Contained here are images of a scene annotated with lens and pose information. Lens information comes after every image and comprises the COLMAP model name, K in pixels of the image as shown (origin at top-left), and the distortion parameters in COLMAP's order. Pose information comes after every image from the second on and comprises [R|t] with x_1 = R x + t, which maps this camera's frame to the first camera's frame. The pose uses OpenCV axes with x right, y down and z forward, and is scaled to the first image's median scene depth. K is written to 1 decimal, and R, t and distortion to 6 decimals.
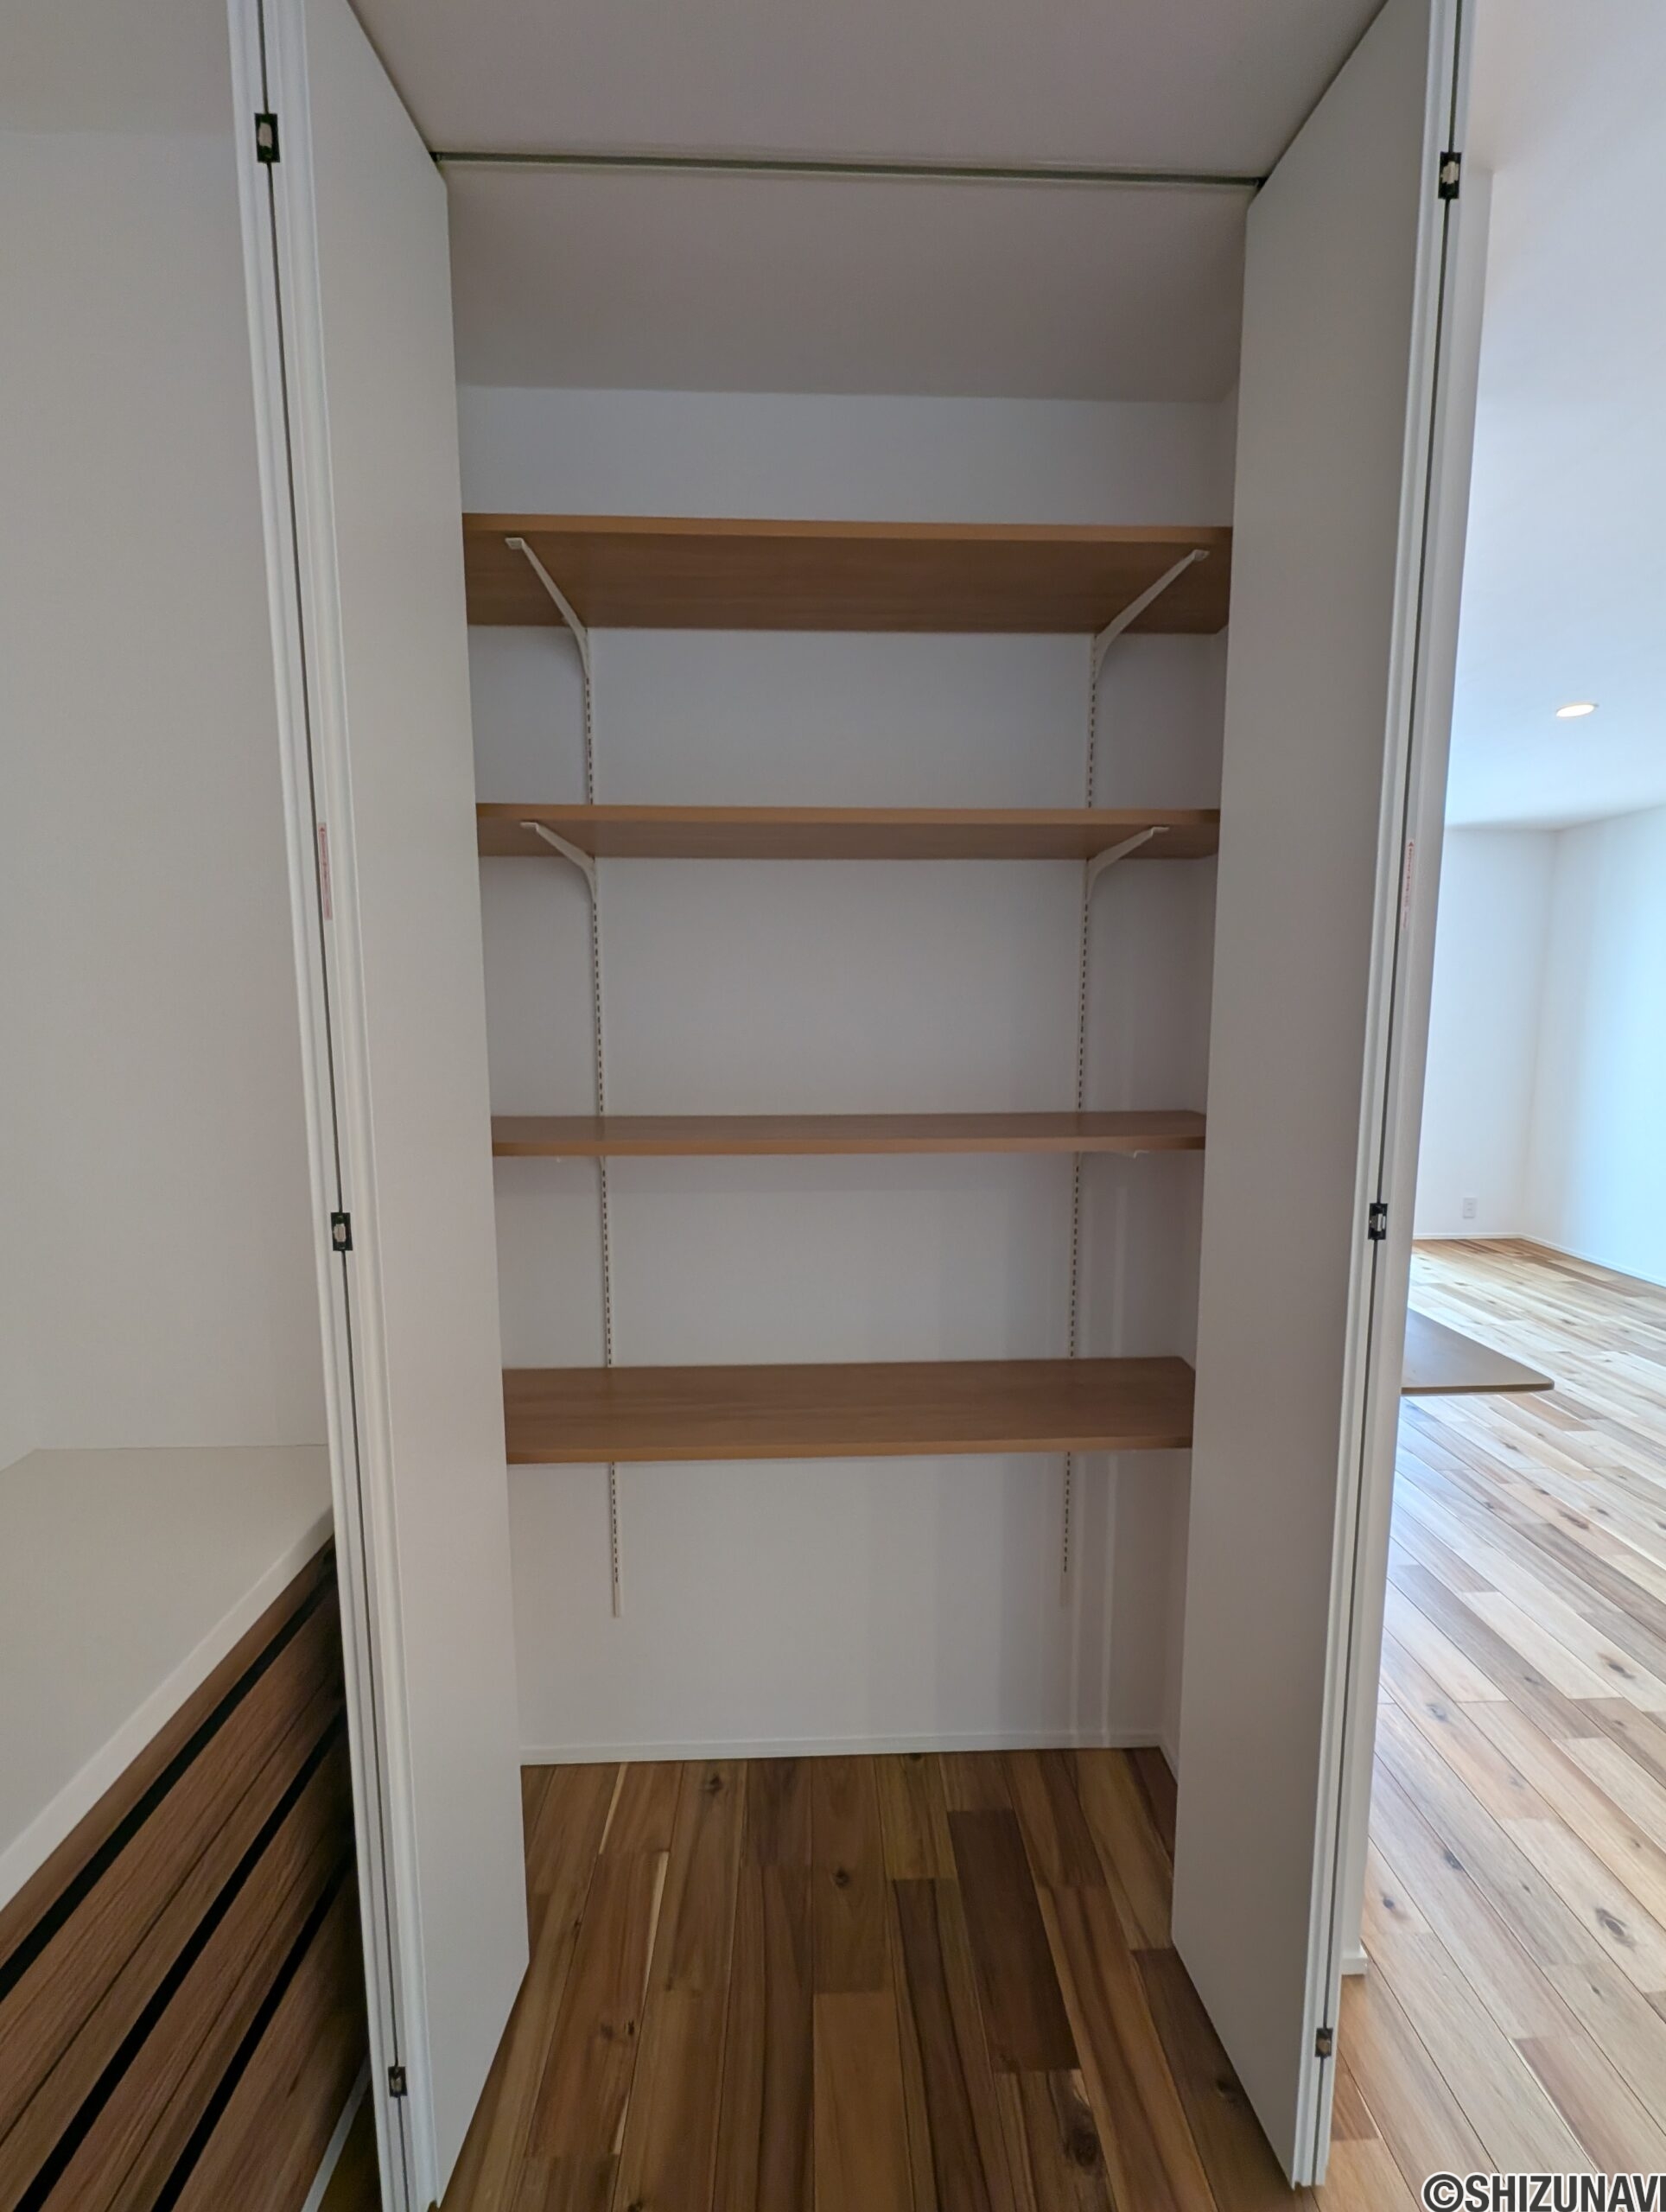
lens RADIAL K [[911.6, 0, 835.3], [0, 911.6, 1105.1], [0, 0, 1]] dist [0.002912, -0.001302]
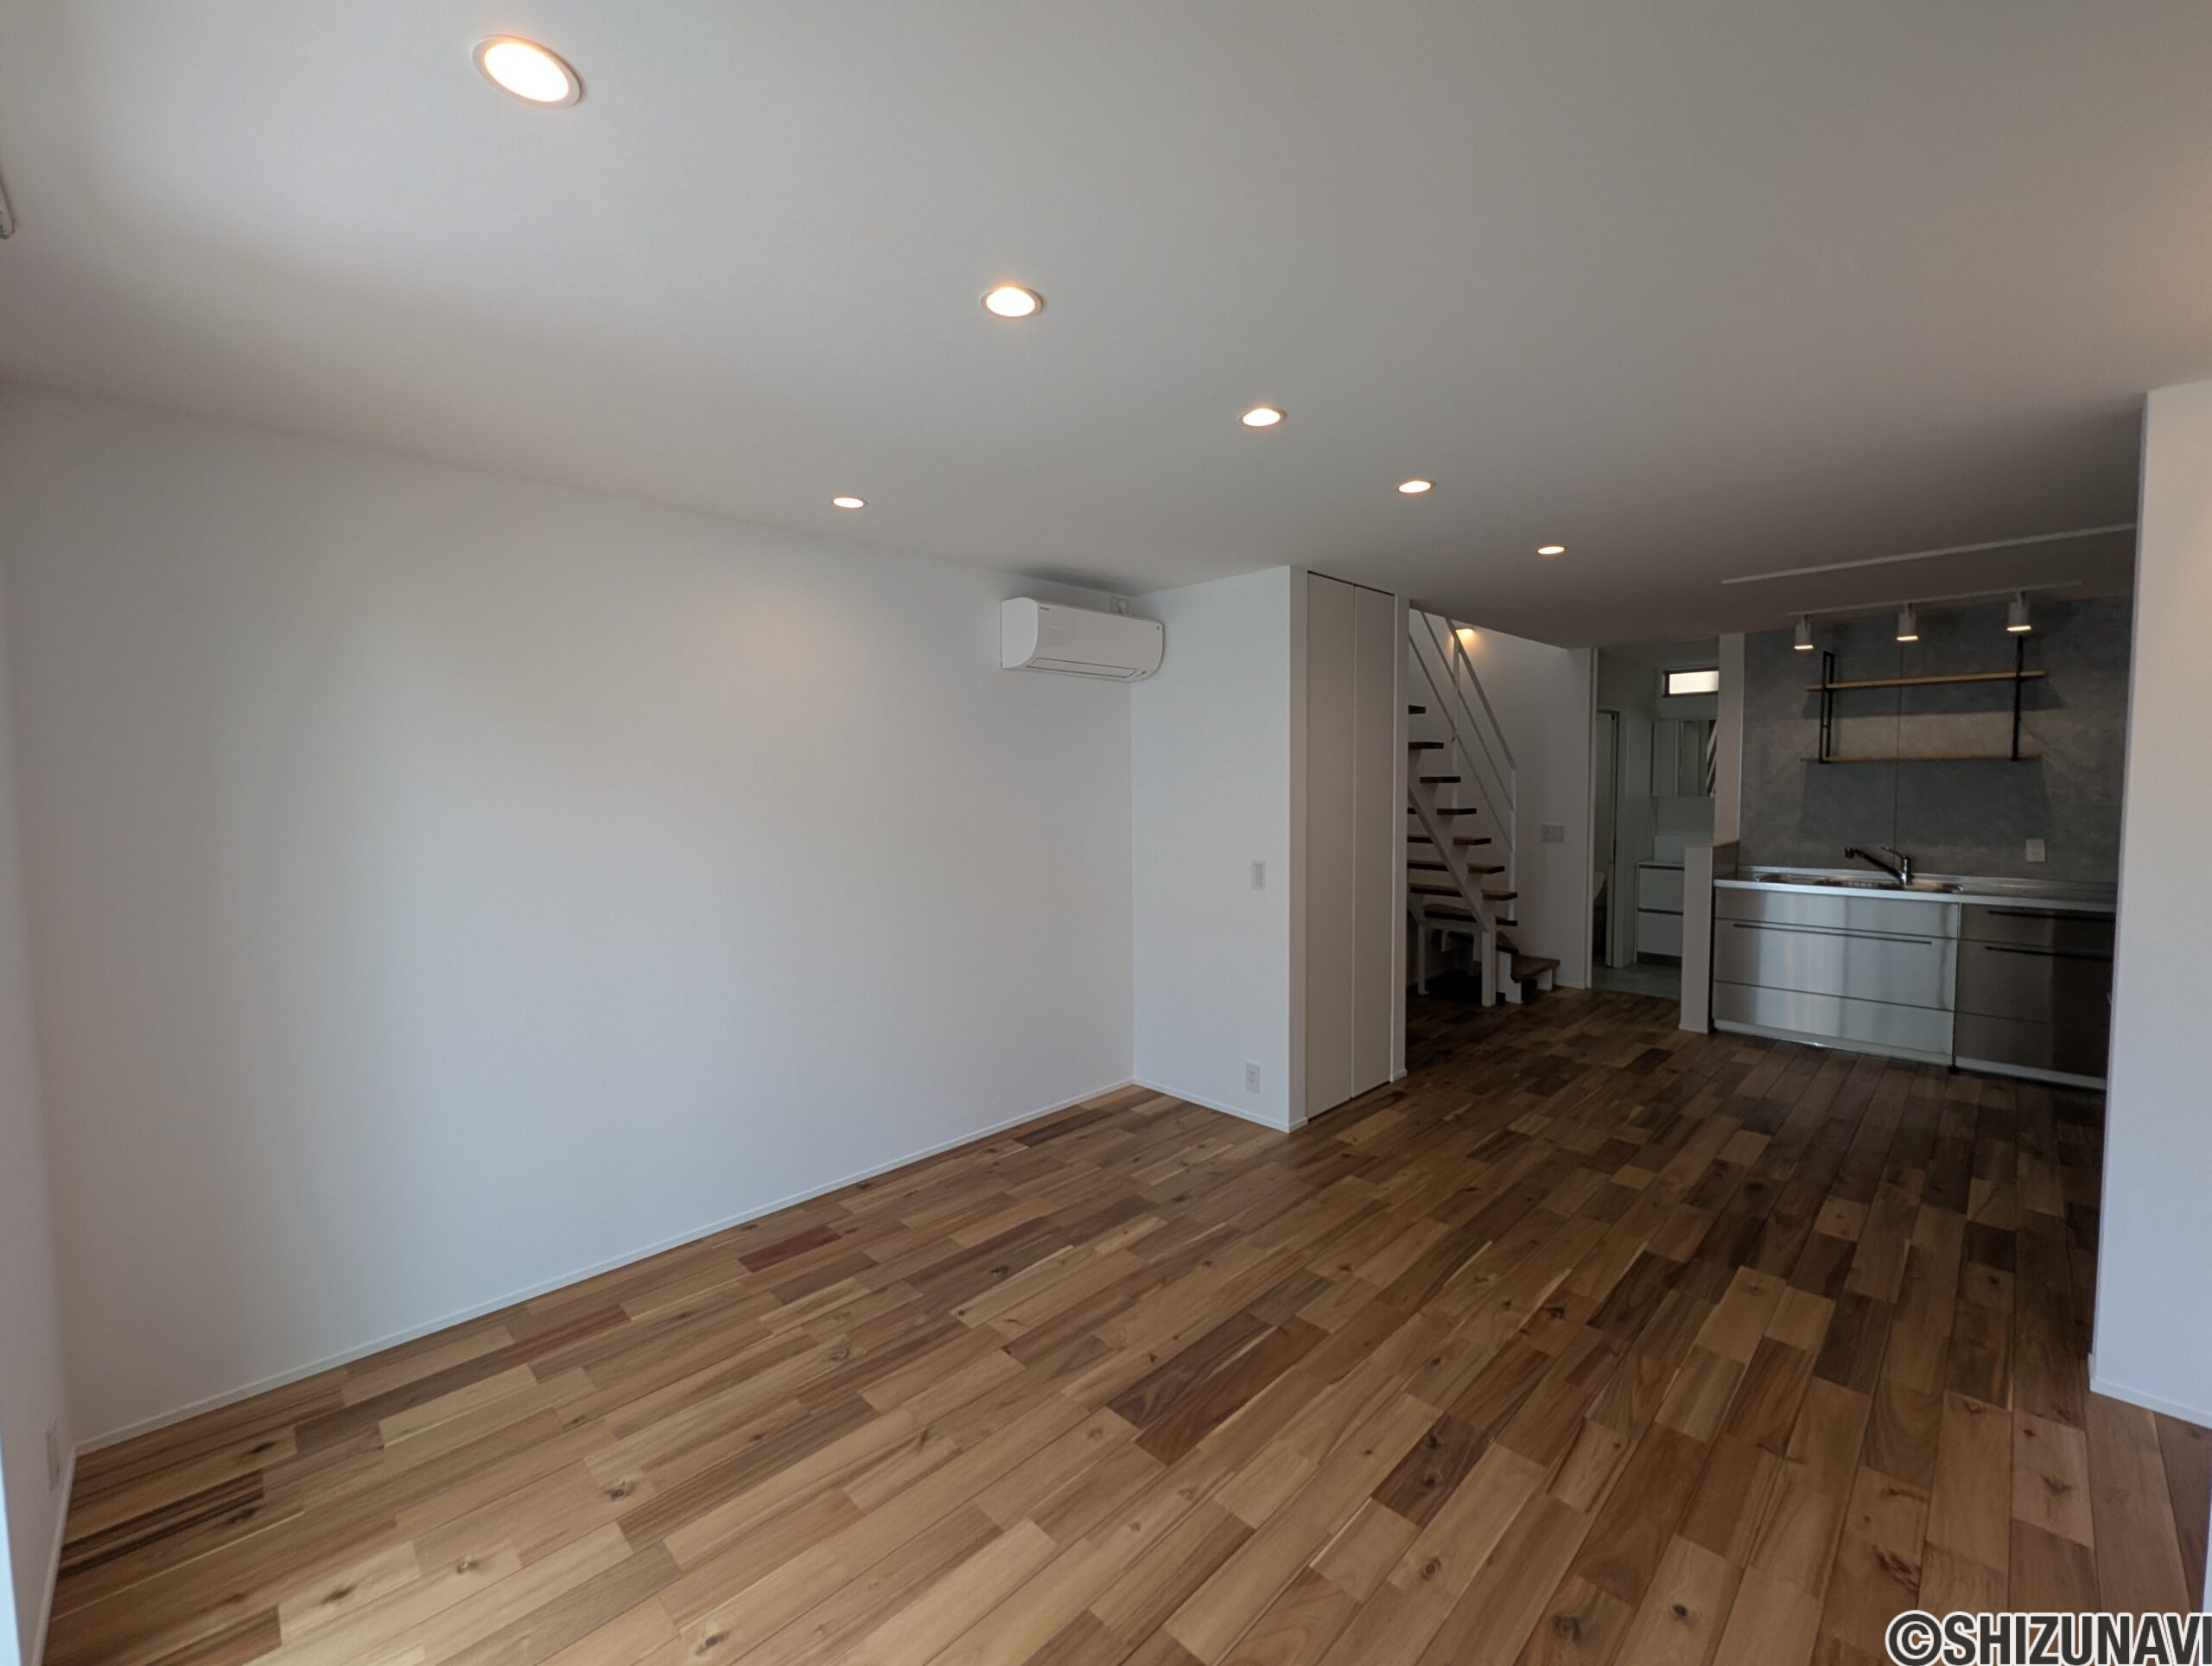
lens RADIAL K [[911.6, 0, 1106.8], [0, 911.6, 827.2], [0, 0, 1]] dist [0.002912, -0.001302]
pose [[-0.681476, -0.030646, 0.731198, 0.374312], [0.096294, 0.986681, 0.131100, -0.223857], [-0.725477, 0.159751, -0.669449, 1.710061]]
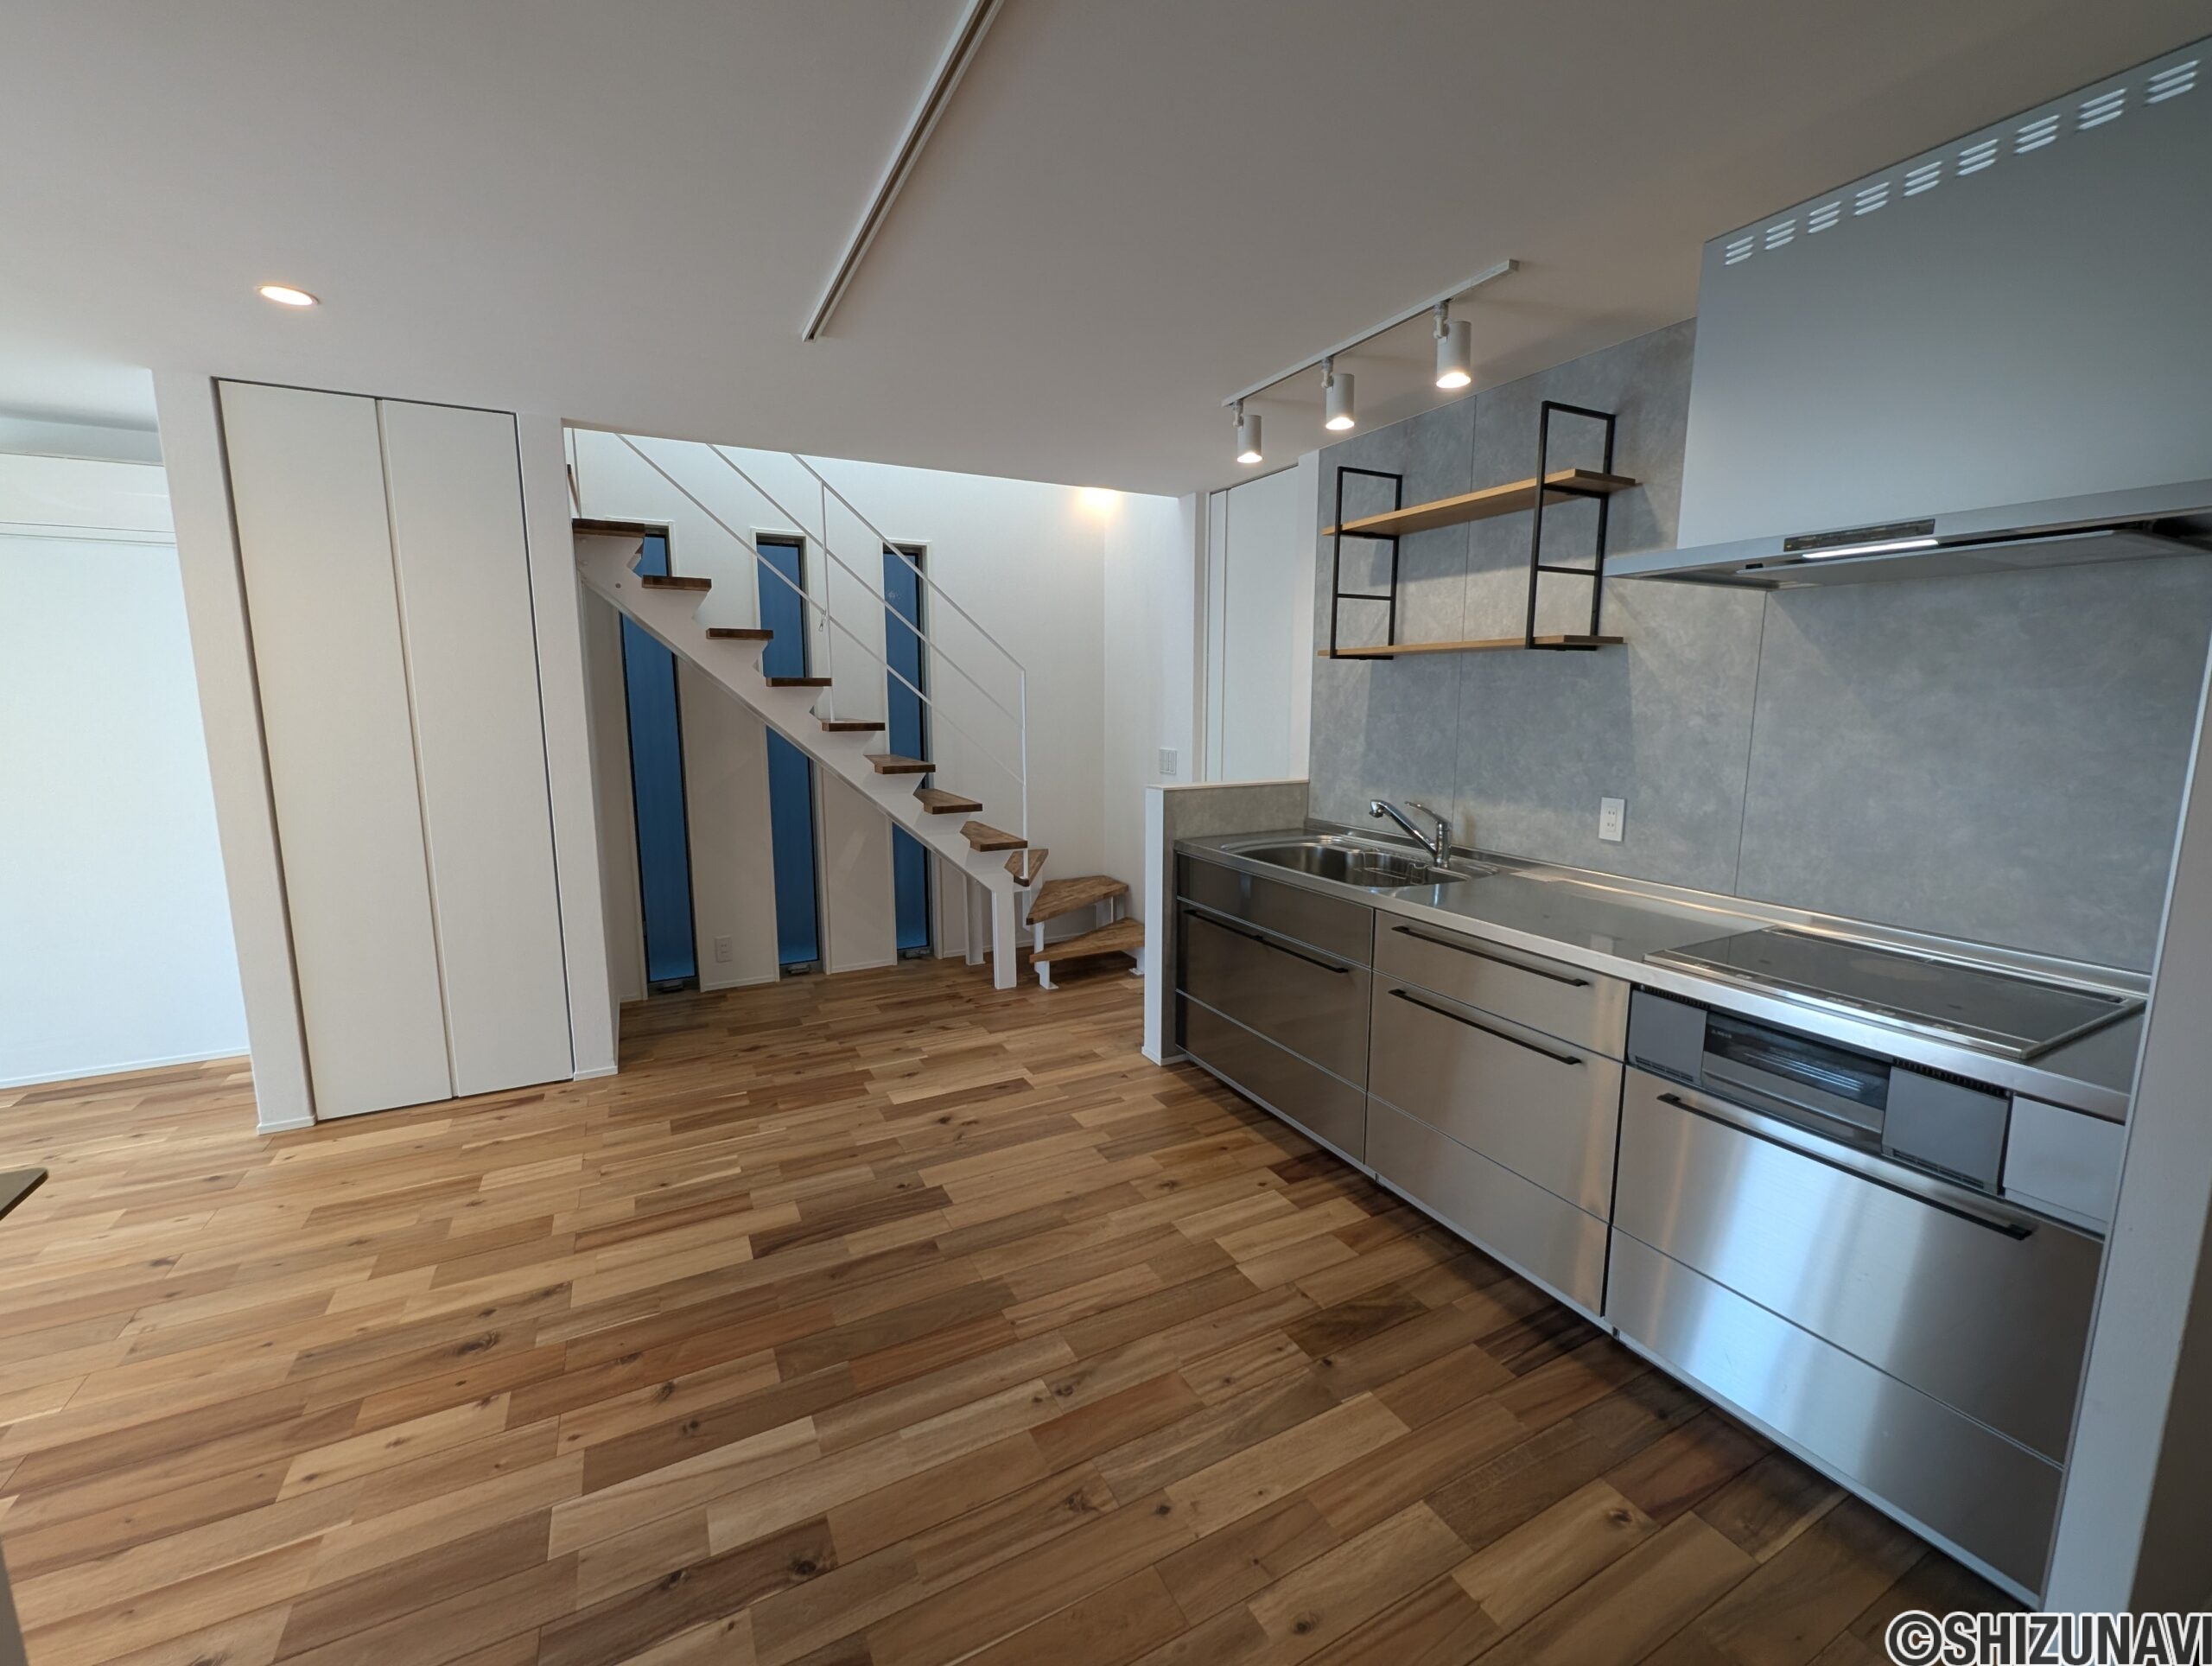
lens RADIAL K [[911.6, 0, 1107.8], [0, 911.6, 825.2], [0, 0, 1]] dist [0.002912, -0.001302]
pose [[-0.431334, -0.128091, 0.893053, -0.144015], [0.107130, 0.975595, 0.191673, -0.021085], [-0.895809, 0.178348, -0.407085, 0.191303]]
